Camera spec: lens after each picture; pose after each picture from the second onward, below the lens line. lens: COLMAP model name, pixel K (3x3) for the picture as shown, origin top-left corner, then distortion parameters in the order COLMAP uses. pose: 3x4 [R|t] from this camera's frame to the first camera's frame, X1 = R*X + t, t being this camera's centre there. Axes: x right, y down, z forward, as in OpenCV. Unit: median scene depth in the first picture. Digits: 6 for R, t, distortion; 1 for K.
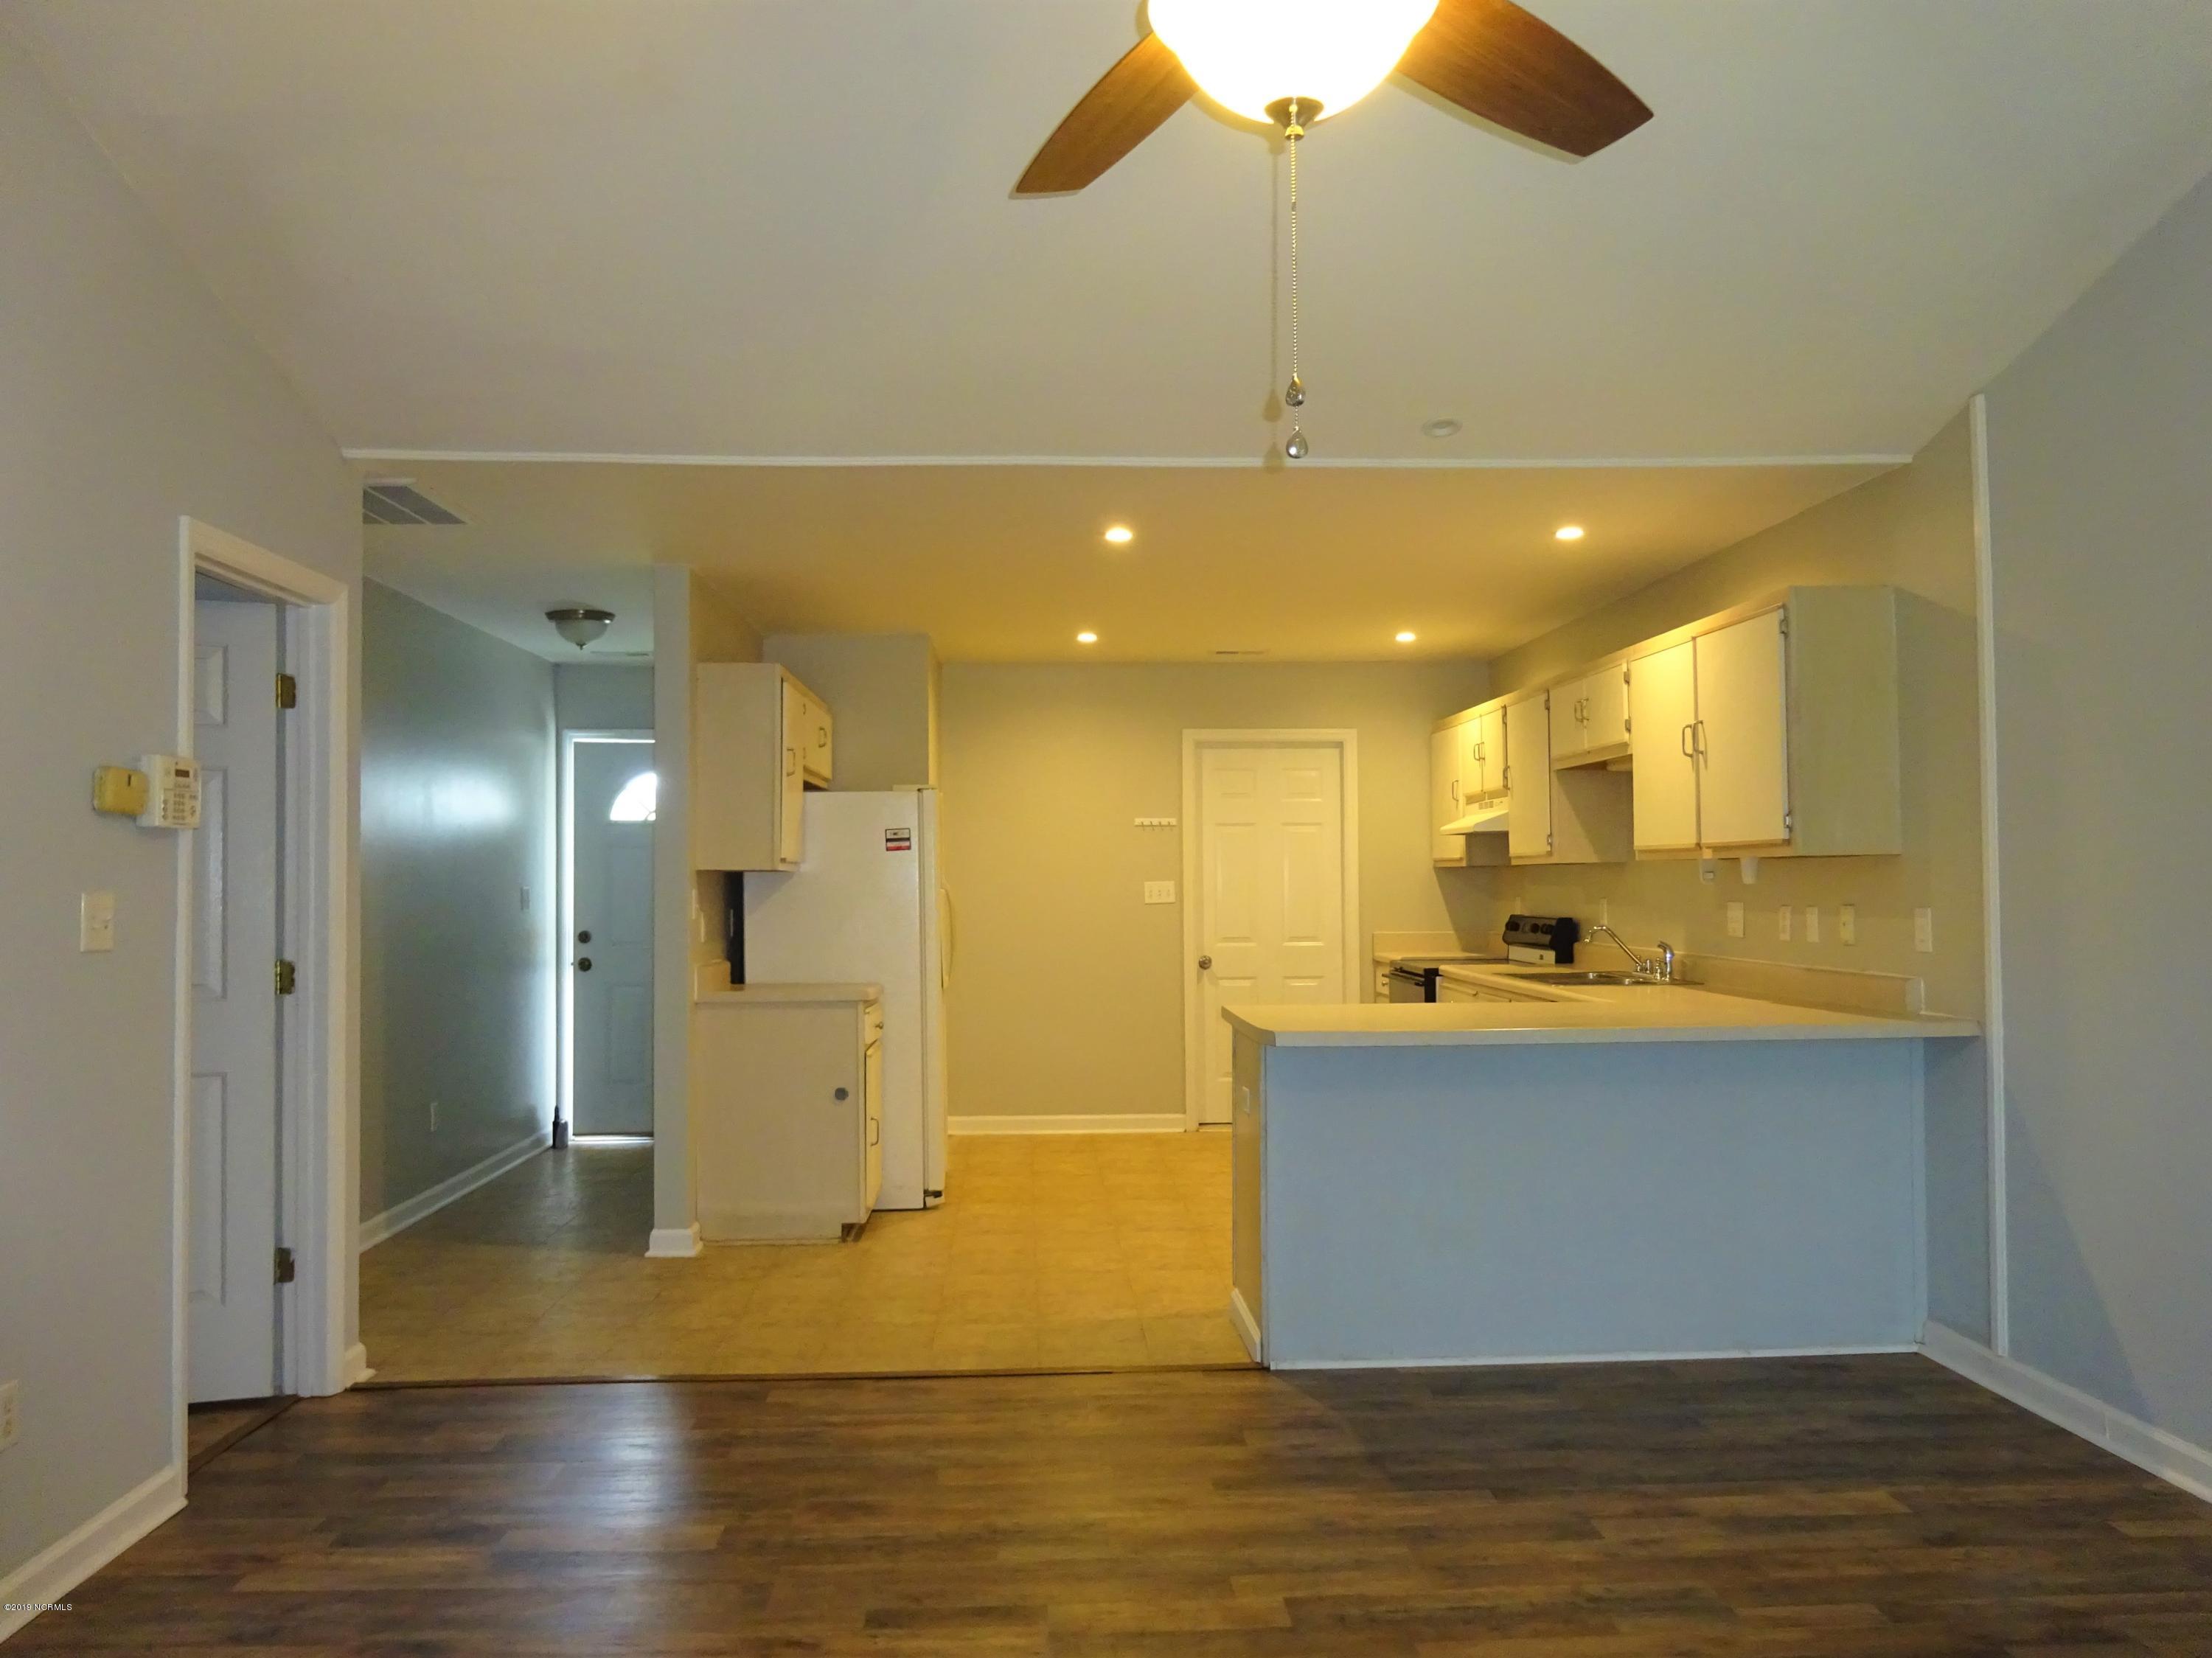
lens RADIAL K [[1618.0, 0, 1117.6], [0, 1618.0, 840.8], [0, 0, 1]] dist [0.004059, 0.007407]
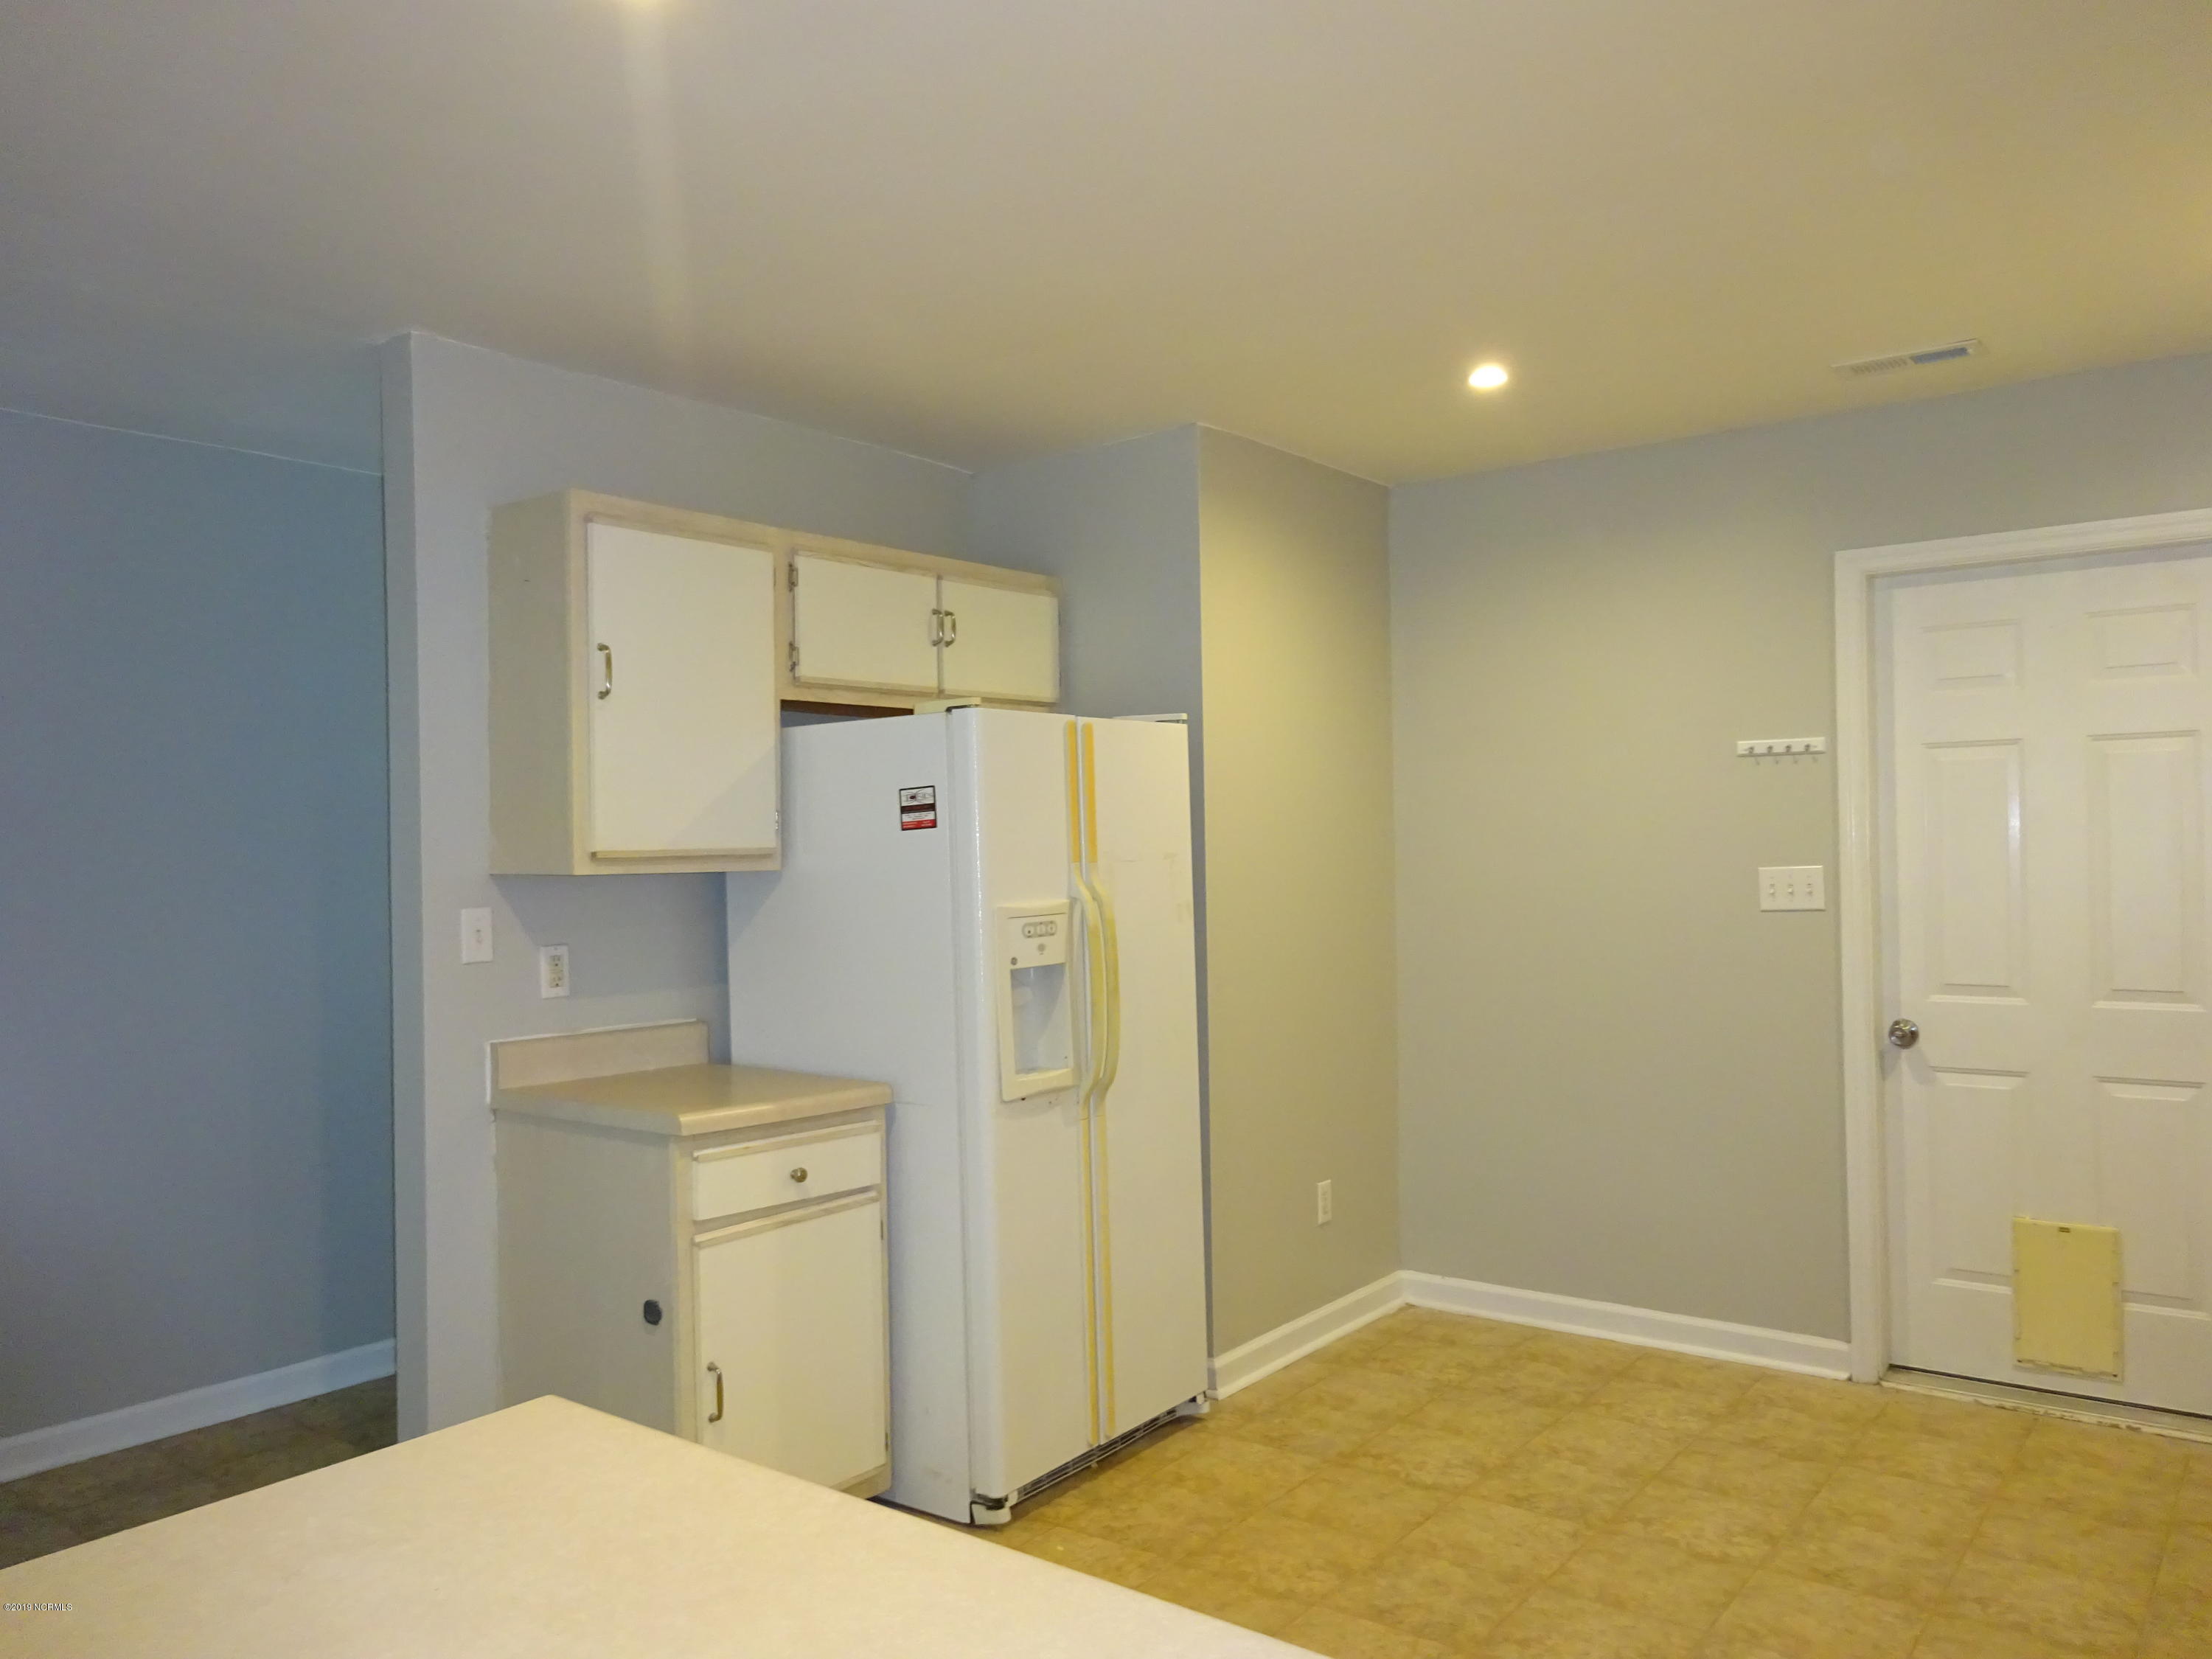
lens RADIAL K [[1598.5, 0, 1106.0], [0, 1598.5, 829.5], [0, 0, 1]] dist [-0.005042, 0.000925]
pose [[0.757841, -0.011407, -0.652340, 0.243596], [0.030422, 0.999377, 0.017866, -0.001315], [0.651730, -0.033385, 0.757716, 0.643982]]
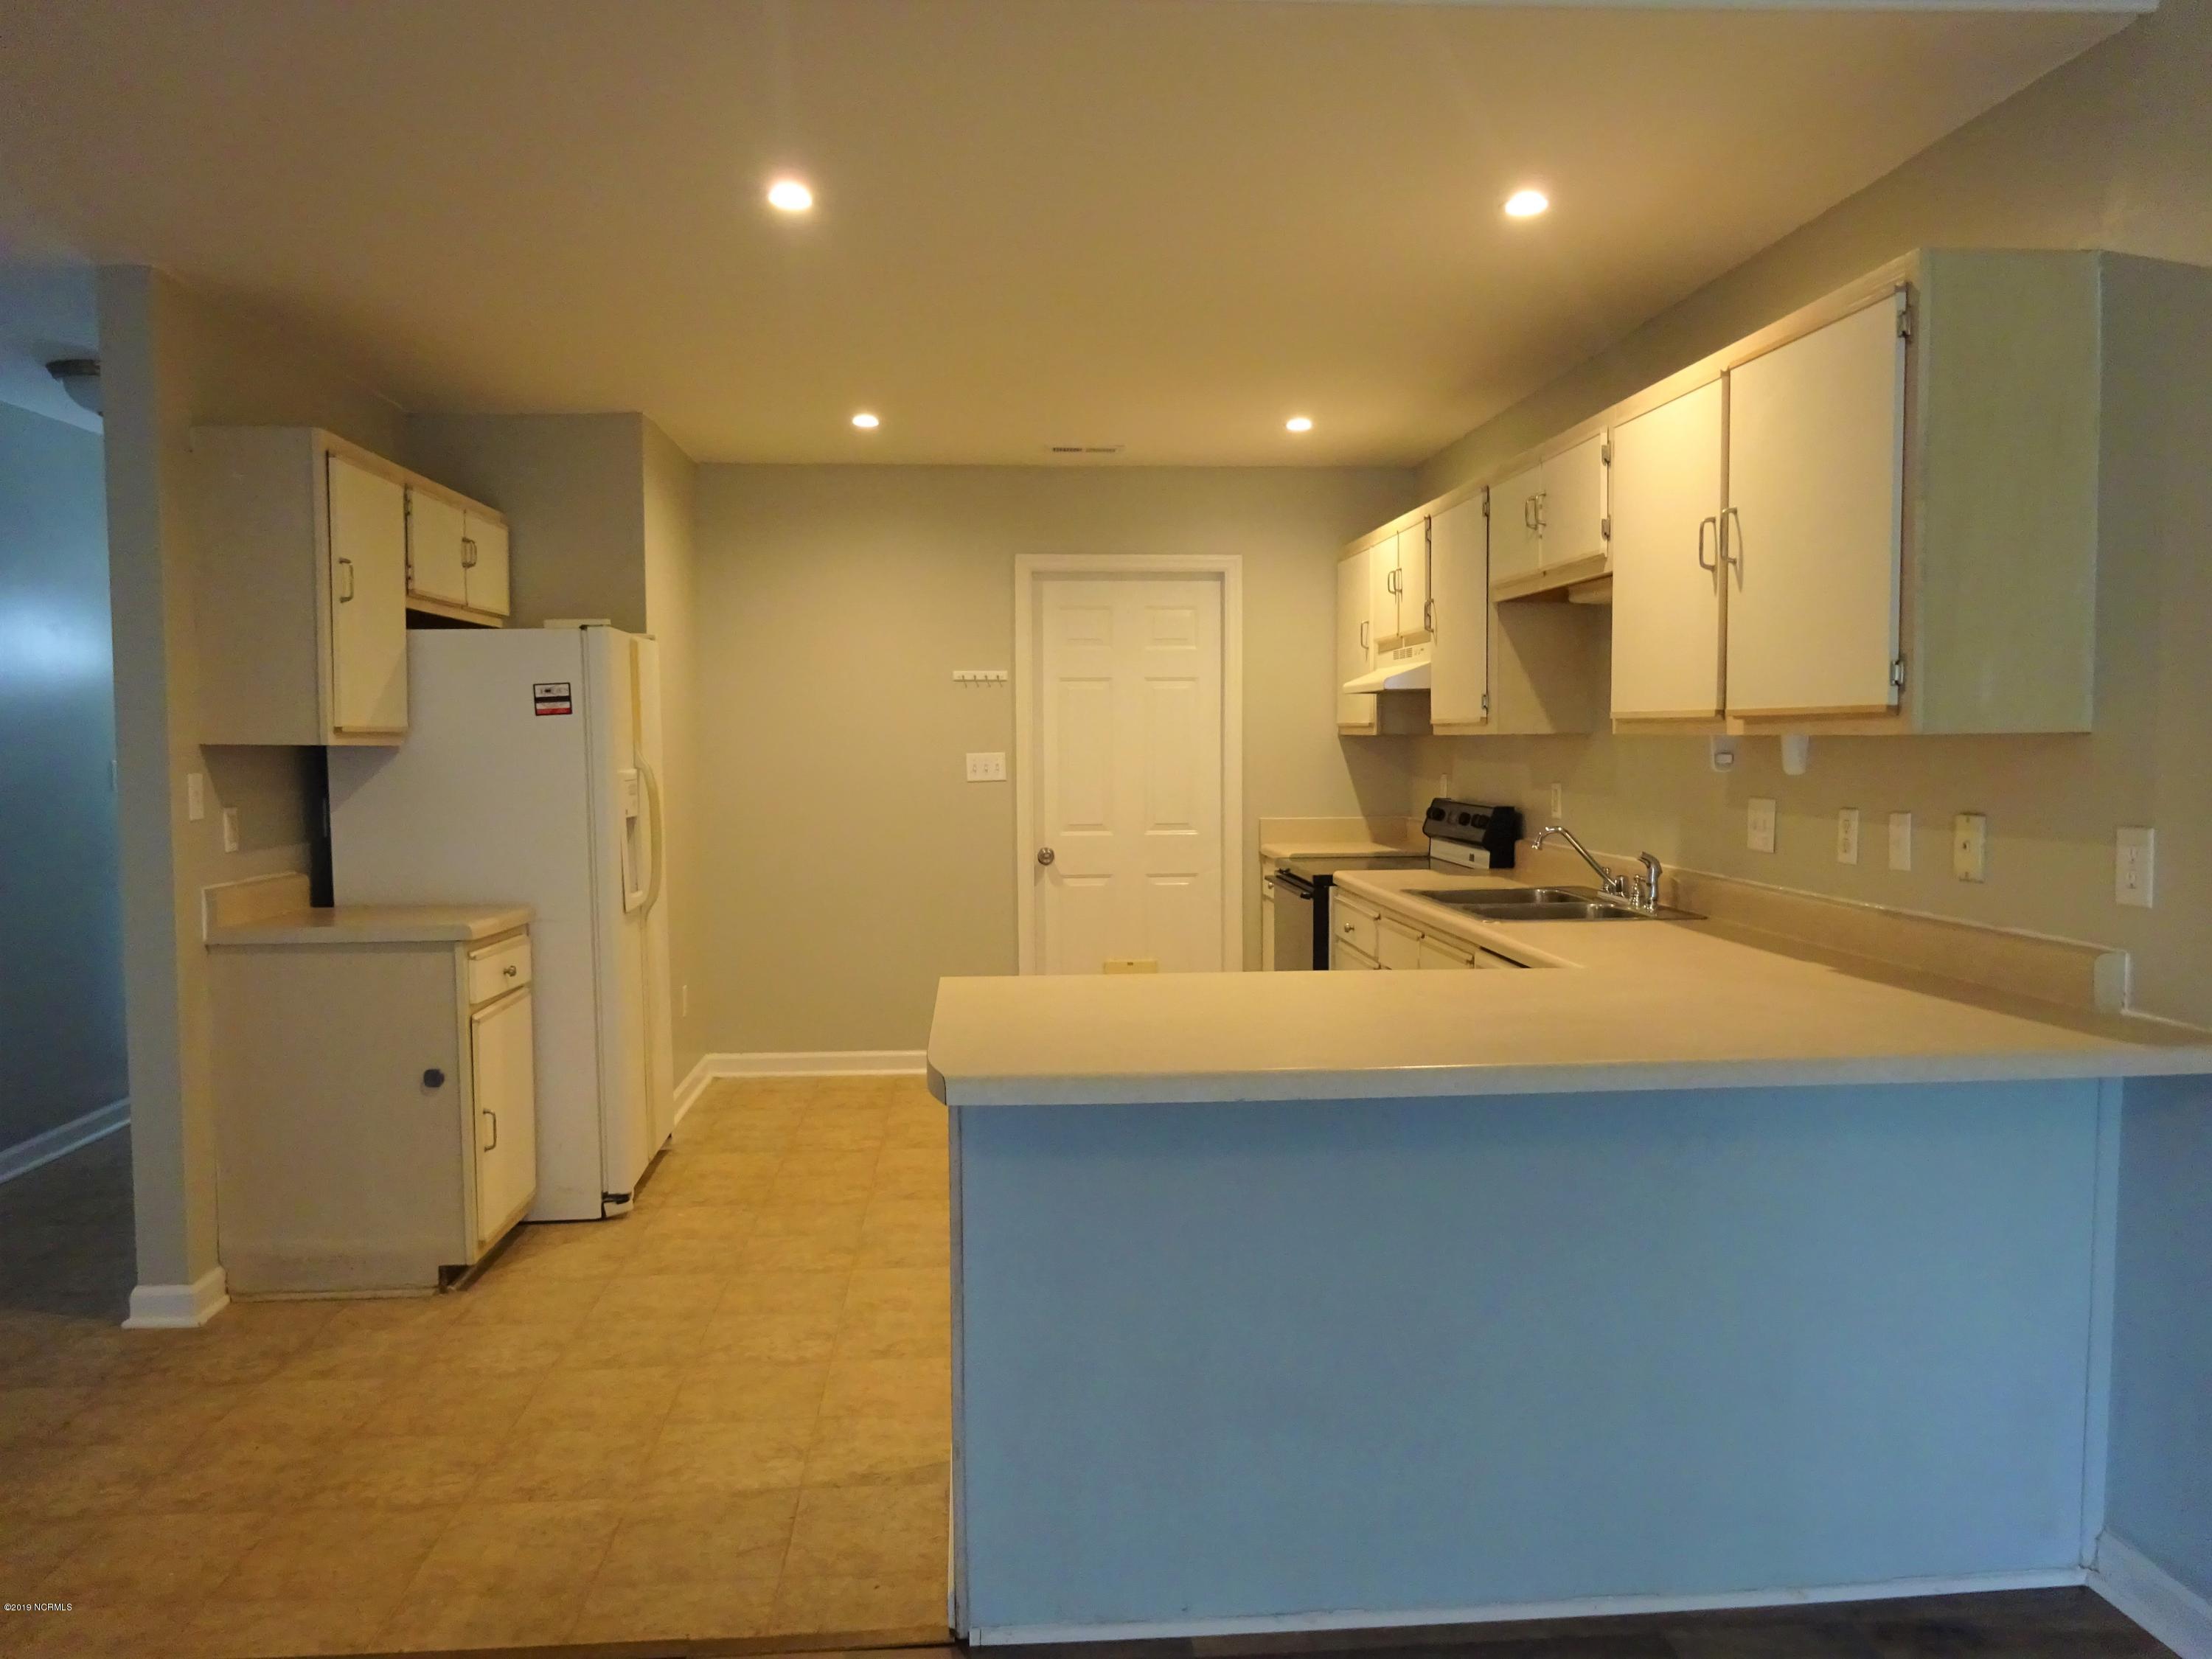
lens RADIAL K [[1598.5, 0, 1106.0], [0, 1598.5, 829.5], [0, 0, 1]] dist [-0.005042, 0.000925]
pose [[0.999658, 0.000018, 0.026139, 0.082893], [-0.002184, 0.996563, 0.082811, -0.002335], [-0.026047, -0.082840, 0.996222, 0.304101]]
